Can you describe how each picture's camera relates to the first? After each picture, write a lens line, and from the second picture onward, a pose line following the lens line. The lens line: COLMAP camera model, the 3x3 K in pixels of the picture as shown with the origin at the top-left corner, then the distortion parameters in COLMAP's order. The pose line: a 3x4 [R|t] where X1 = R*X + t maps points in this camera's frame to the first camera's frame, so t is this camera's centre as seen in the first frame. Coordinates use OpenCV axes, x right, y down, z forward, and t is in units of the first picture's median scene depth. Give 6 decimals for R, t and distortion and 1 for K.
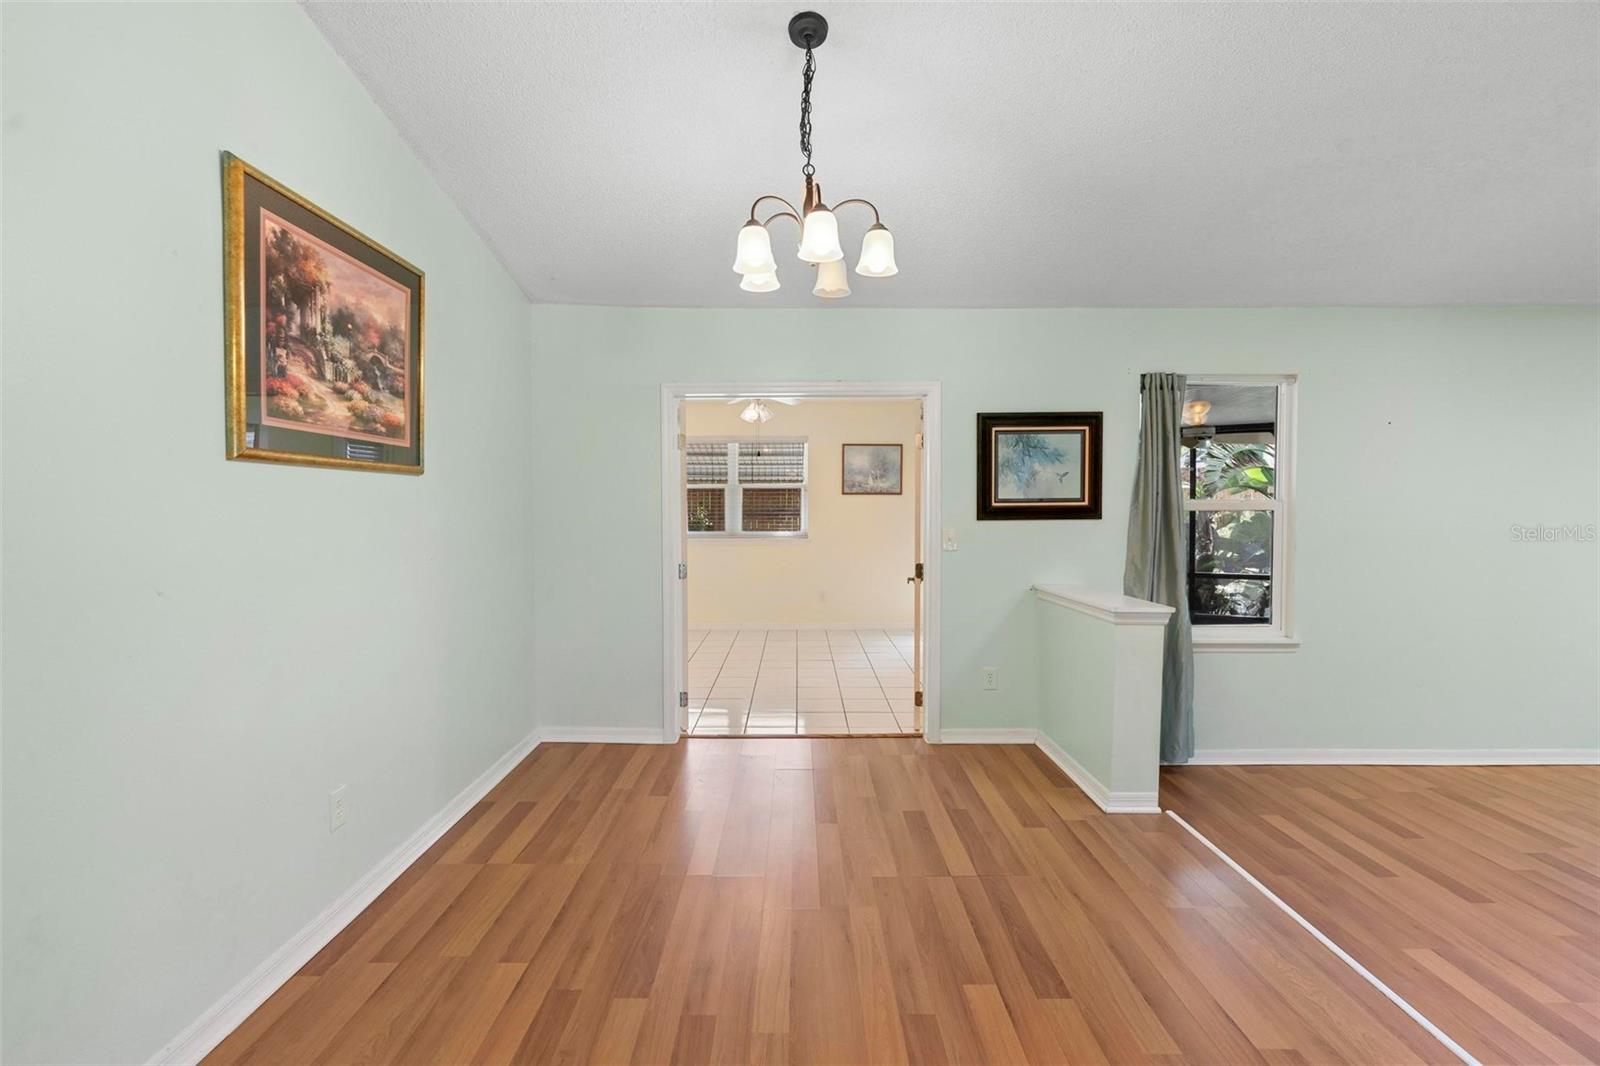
lens RADIAL K [[727.7, 0, 794.3], [0, 727.7, 526.7], [0, 0, 1]] dist [-0.007789, 0.003919]
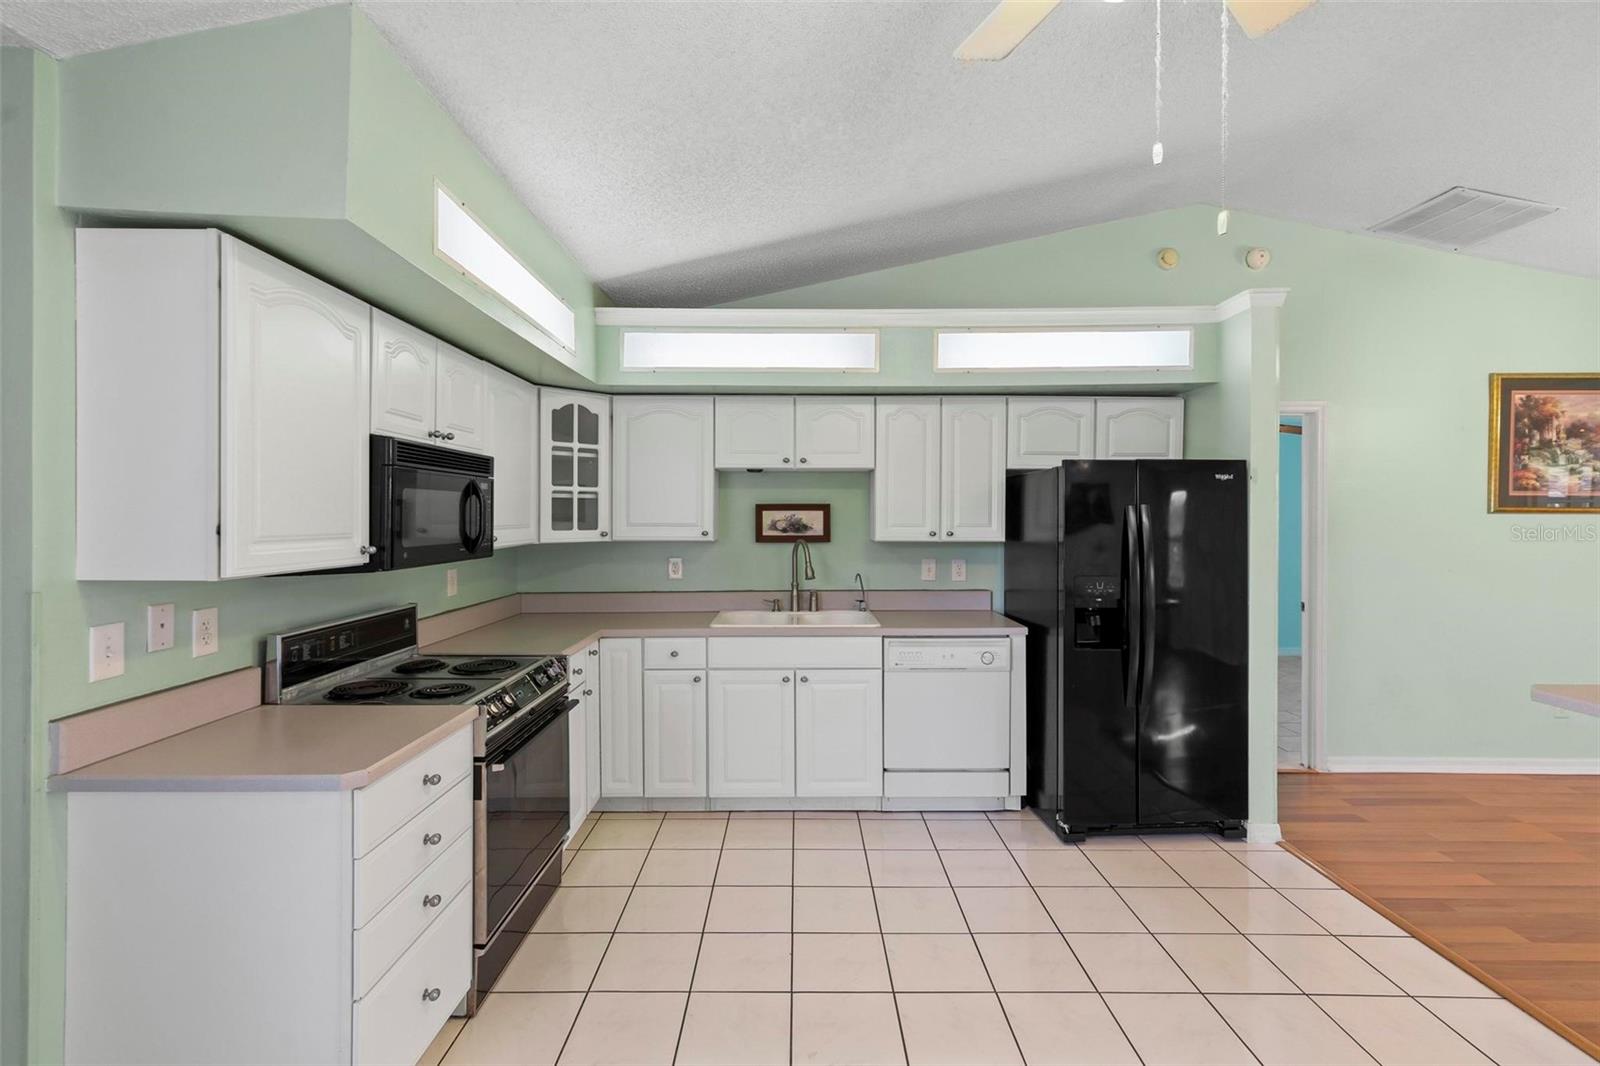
lens RADIAL K [[727.7, 0, 795.0], [0, 727.7, 514.9], [0, 0, 1]] dist [-0.007789, 0.003919]
pose [[0.005880, 0.002121, -0.999980, 0.812718], [-0.031400, 0.999505, 0.001936, -0.015635], [0.999490, 0.031388, 0.005943, -0.644294]]
